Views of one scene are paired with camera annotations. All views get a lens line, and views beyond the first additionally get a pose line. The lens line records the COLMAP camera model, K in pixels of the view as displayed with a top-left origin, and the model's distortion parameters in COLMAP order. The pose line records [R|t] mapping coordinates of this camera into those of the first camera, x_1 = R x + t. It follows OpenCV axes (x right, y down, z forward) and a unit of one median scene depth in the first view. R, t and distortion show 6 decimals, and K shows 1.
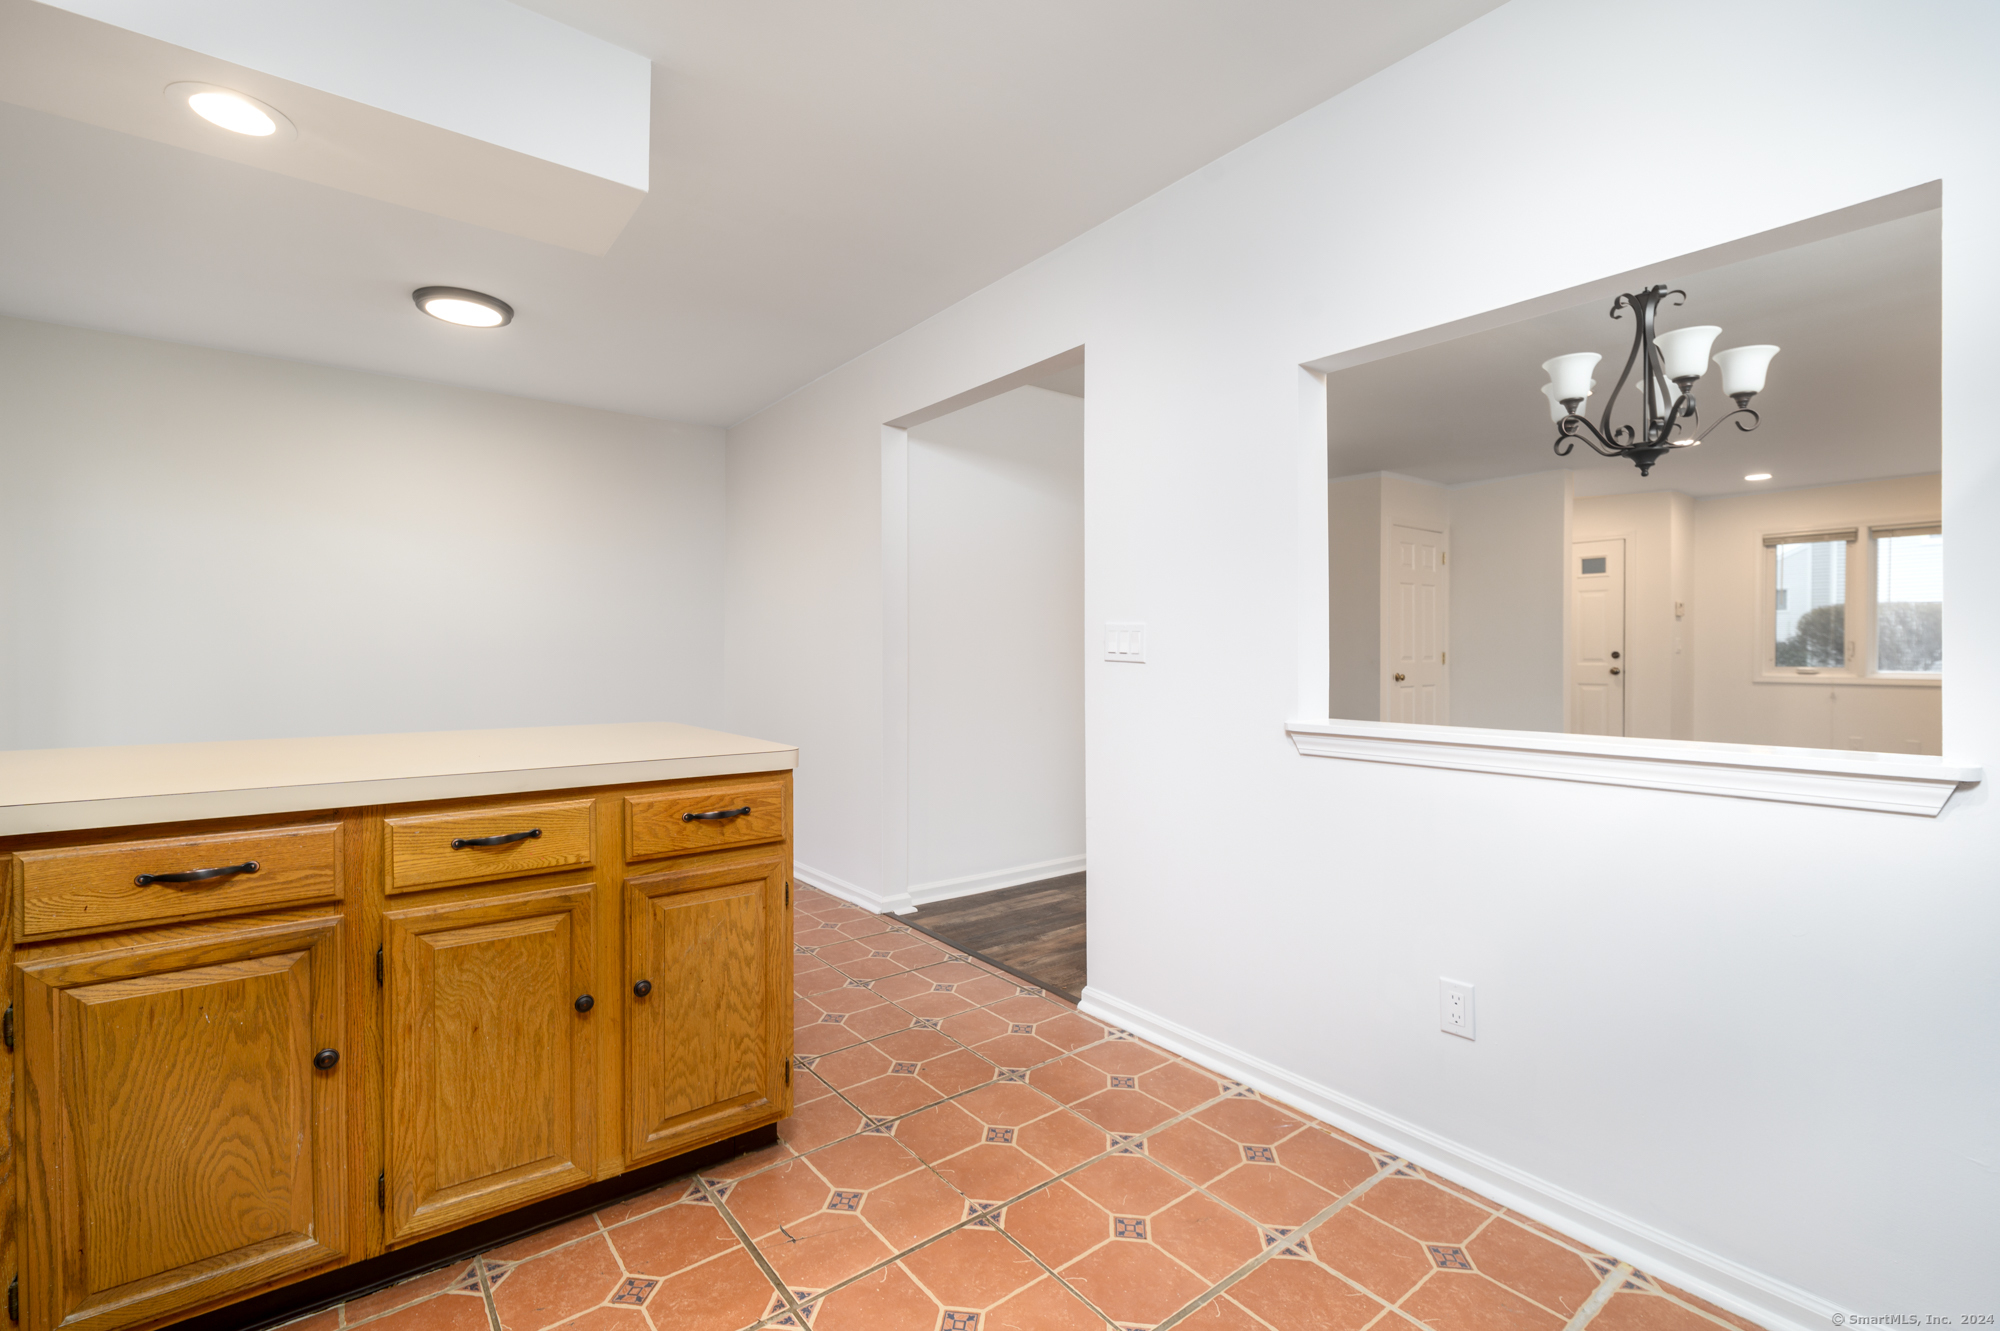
lens RADIAL K [[876.5, 0, 987.8], [0, 876.5, 664.4], [0, 0, 1]] dist [0.000736, -0.002180]
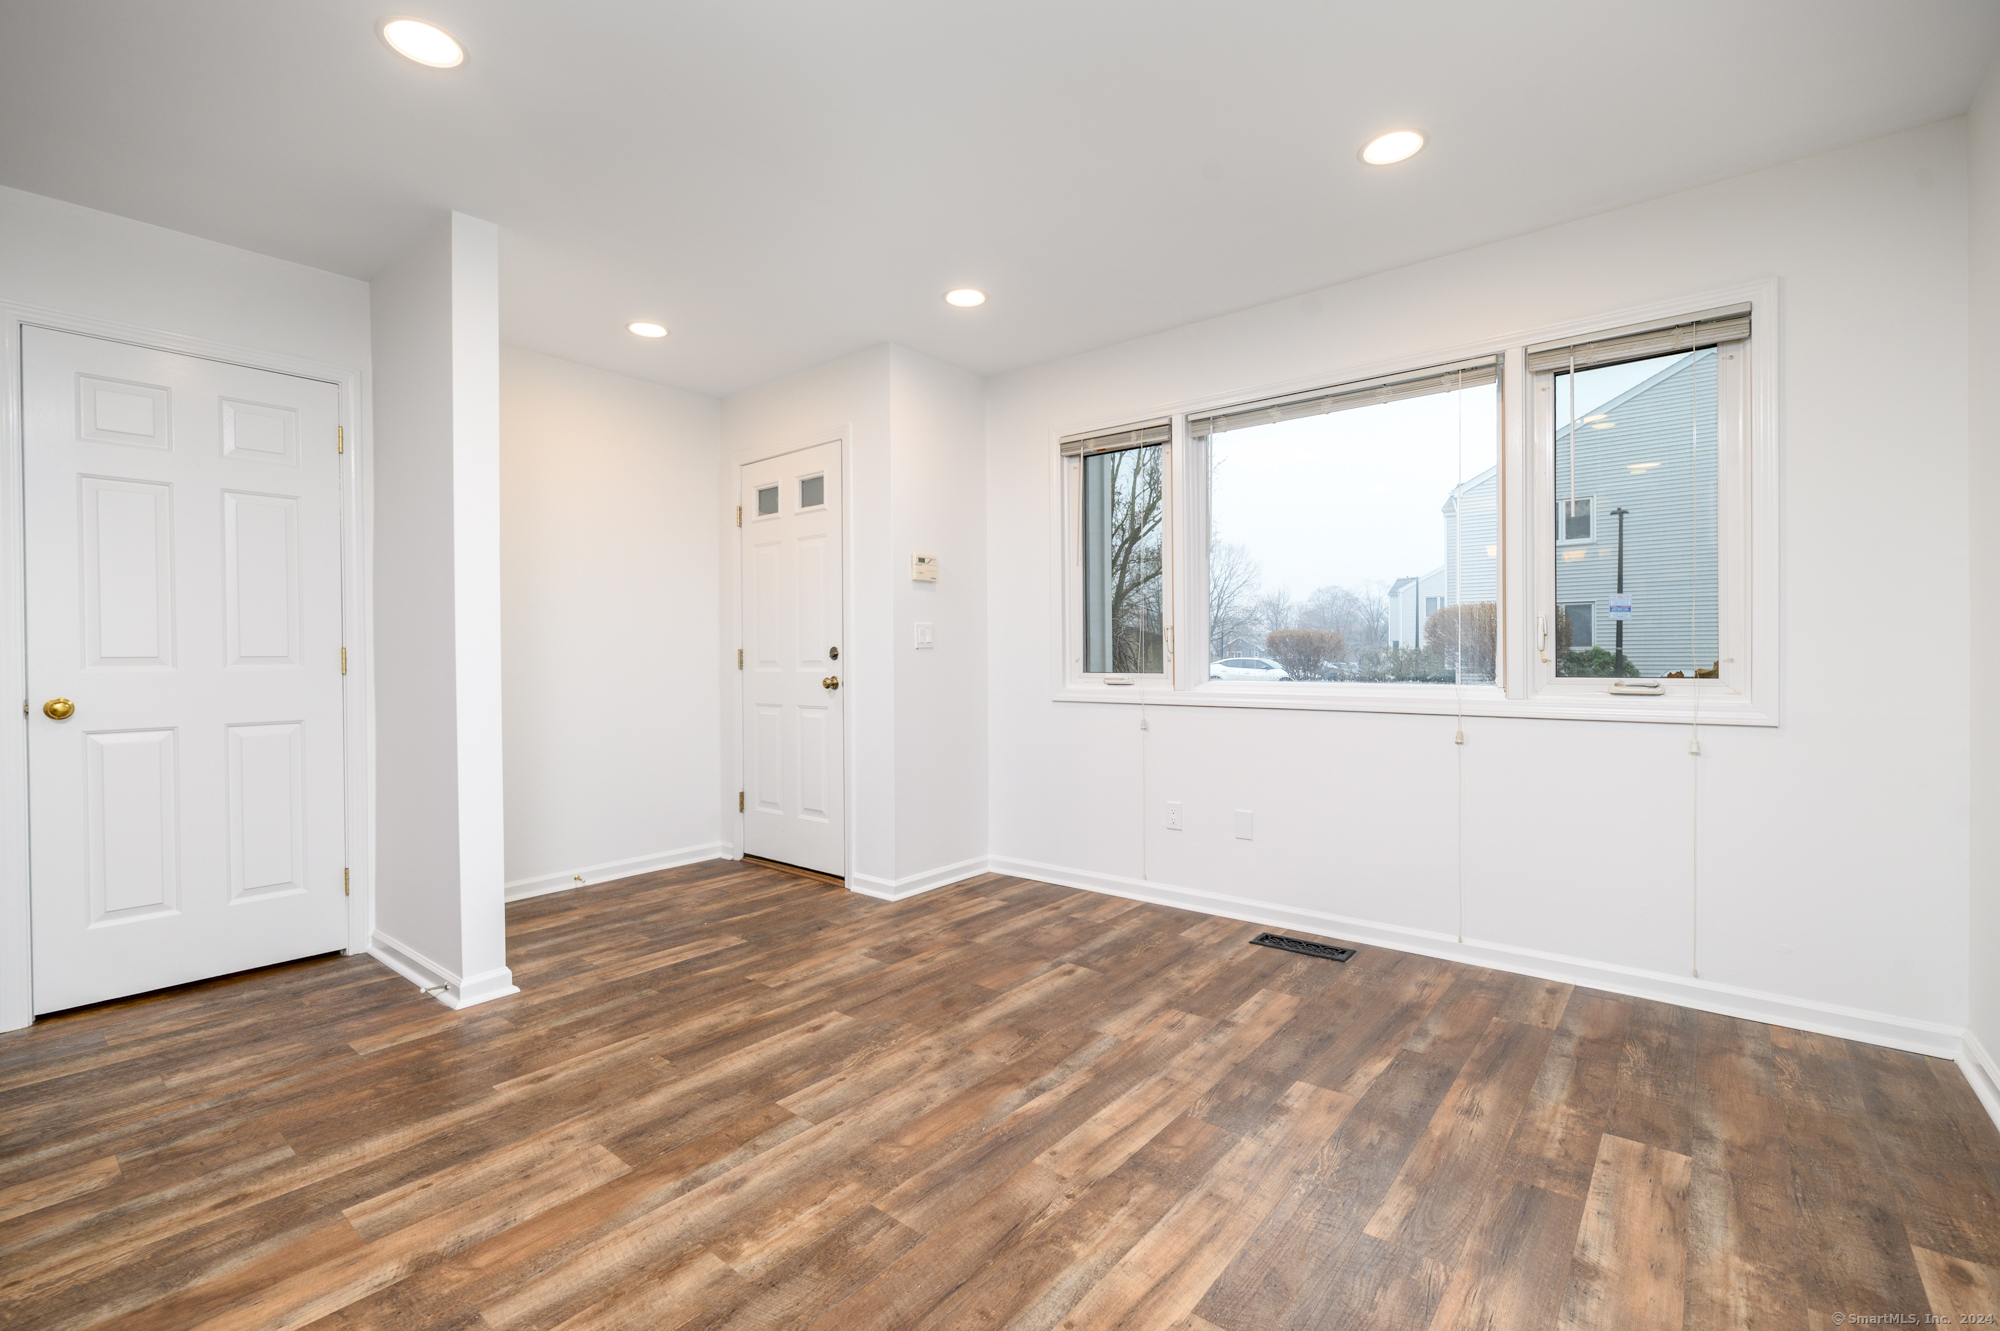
lens RADIAL K [[876.5, 0, 986.1], [0, 876.5, 654.5], [0, 0, 1]] dist [0.000736, -0.002180]
pose [[0.975303, -0.005434, 0.220806, 2.892218], [0.009758, 0.999781, -0.018497, 0.005720], [-0.220657, 0.020194, 0.975142, 1.884473]]
